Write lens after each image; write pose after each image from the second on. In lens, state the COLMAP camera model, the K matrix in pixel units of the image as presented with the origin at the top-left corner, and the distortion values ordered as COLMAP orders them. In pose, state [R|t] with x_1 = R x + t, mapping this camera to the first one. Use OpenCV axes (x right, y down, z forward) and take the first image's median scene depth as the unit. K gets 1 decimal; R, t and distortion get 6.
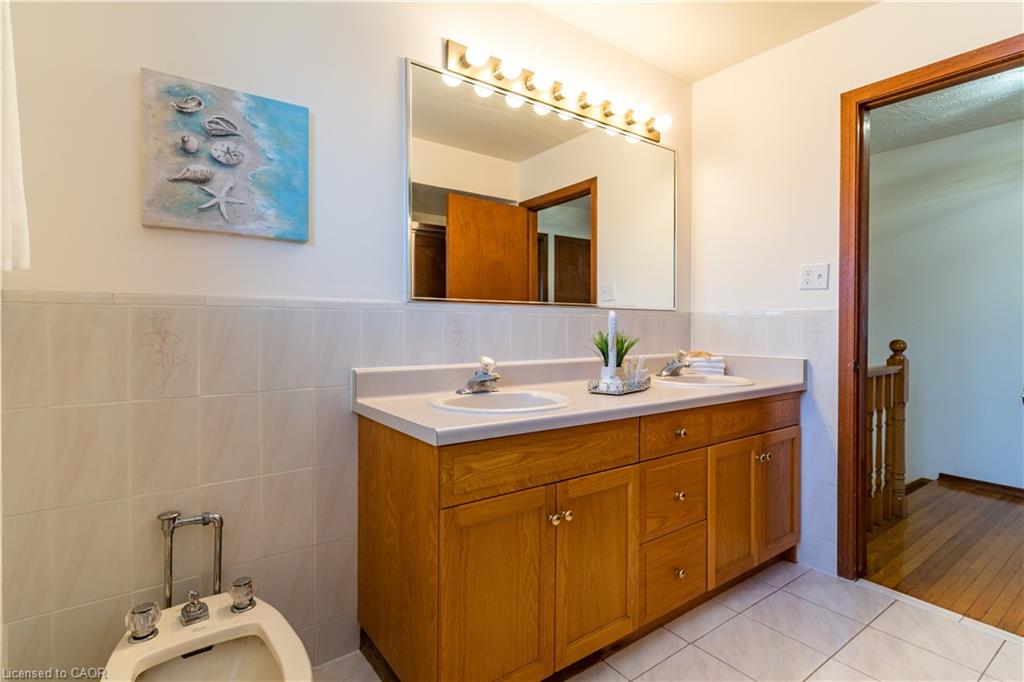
lens RADIAL K [[493.6, 0, 510.7], [0, 493.6, 336.6], [0, 0, 1]] dist [0.002388, -0.000583]
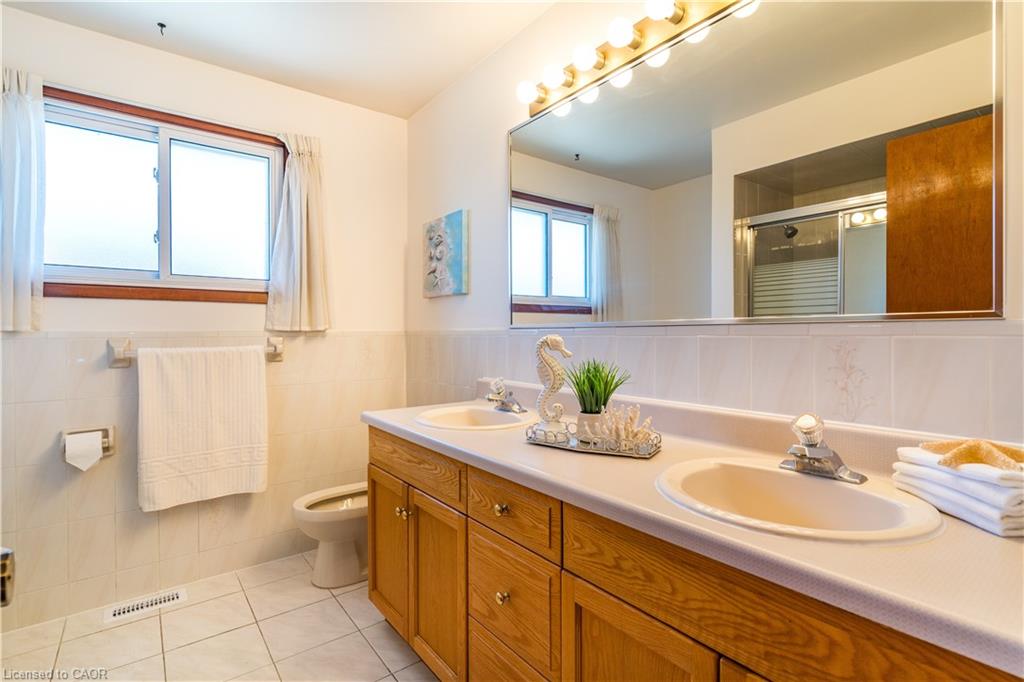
lens RADIAL K [[493.6, 0, 511.3], [0, 493.6, 341.3], [0, 0, 1]] dist [0.002388, -0.000583]
pose [[0.046830, 0.015163, -0.998788, 1.263636], [0.007022, 0.999855, 0.015509, -0.064367], [0.998878, -0.007740, 0.046716, 1.148728]]
